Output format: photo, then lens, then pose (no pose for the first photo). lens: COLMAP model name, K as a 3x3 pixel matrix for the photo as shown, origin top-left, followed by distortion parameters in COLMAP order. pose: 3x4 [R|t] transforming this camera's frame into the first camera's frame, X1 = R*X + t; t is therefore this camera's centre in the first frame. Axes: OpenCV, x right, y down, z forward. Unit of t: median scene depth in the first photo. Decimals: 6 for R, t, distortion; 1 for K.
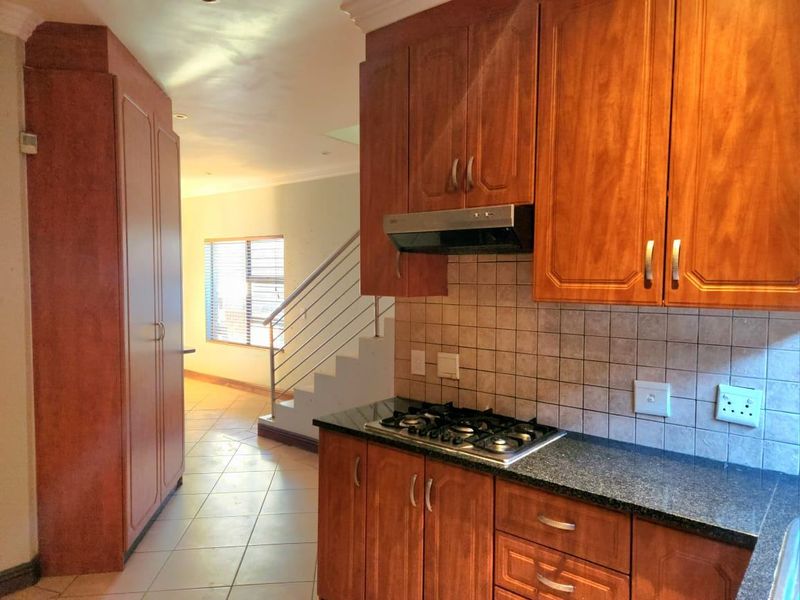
lens RADIAL K [[546.1, 0, 394.7], [0, 546.1, 302.5], [0, 0, 1]] dist [0.026201, -0.014165]
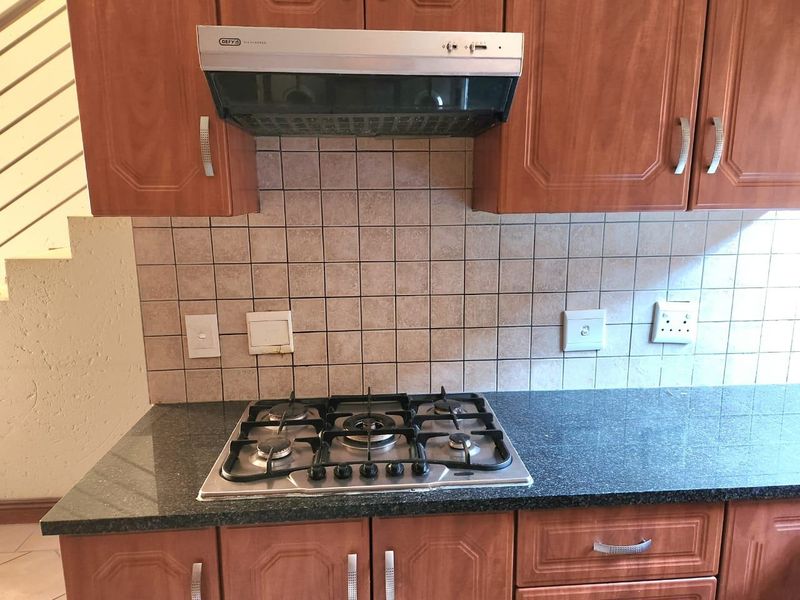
lens RADIAL K [[546.1, 0, 402.7], [0, 546.1, 298.9], [0, 0, 1]] dist [0.026201, -0.014165]
pose [[0.708192, -0.145864, 0.690788, -0.262664], [0.046208, 0.985904, 0.160808, -0.010933], [-0.704506, -0.081963, 0.704949, 0.630950]]
